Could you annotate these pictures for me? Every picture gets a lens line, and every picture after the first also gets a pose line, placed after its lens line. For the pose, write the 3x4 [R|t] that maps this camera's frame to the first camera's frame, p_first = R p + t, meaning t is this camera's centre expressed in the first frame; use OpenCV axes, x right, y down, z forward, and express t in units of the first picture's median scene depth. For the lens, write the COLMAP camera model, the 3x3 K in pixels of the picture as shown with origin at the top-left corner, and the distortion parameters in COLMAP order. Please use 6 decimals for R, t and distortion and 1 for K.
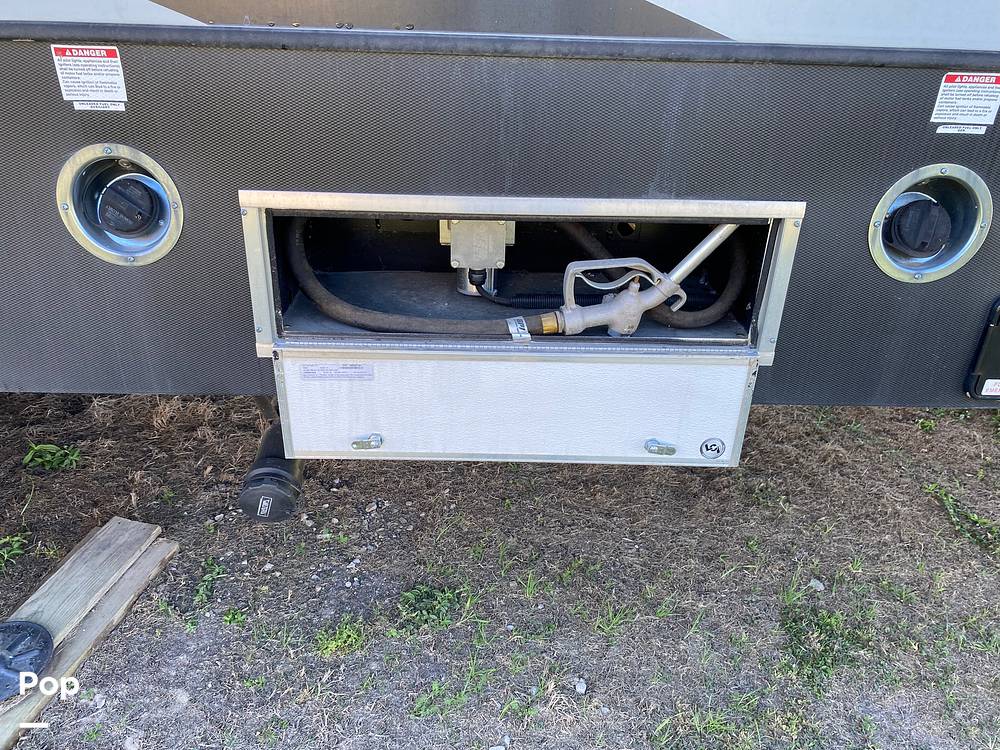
lens RADIAL K [[763.2, 0, 500.5], [0, 763.2, 375.6], [0, 0, 1]] dist [-0.015877, -0.018590]
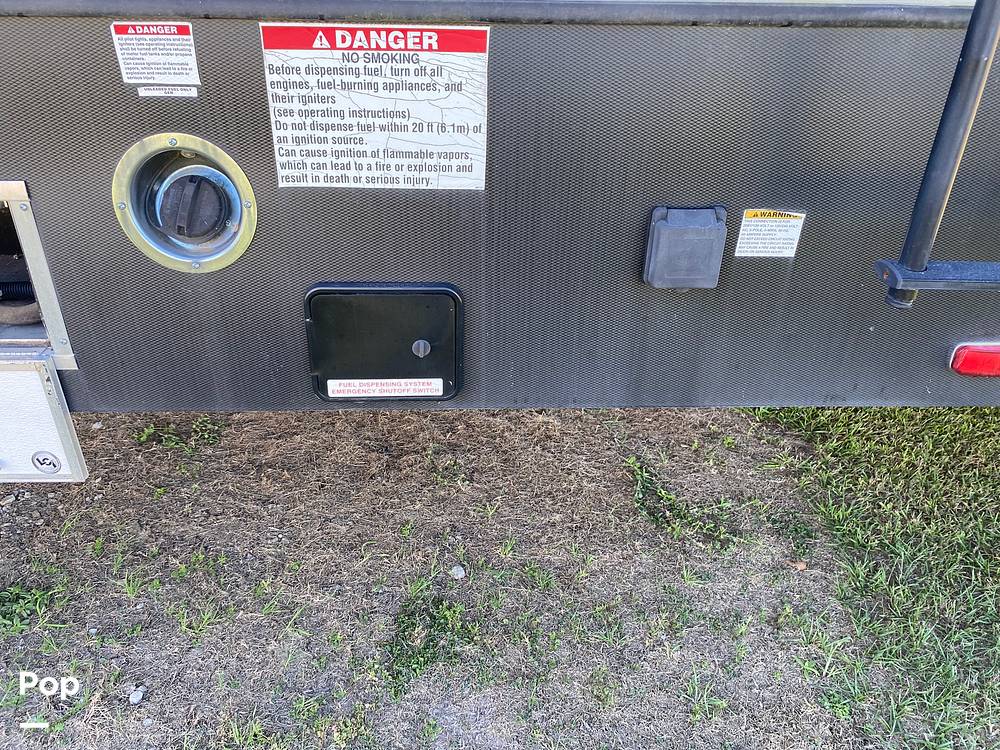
lens RADIAL K [[763.2, 0, 498.1], [0, 763.2, 371.1], [0, 0, 1]] dist [-0.015877, -0.018590]
pose [[0.998977, -0.023924, 0.038386, 0.487326], [0.021765, 0.998209, 0.055716, -0.029818], [-0.039650, -0.054824, 0.997708, 0.070896]]
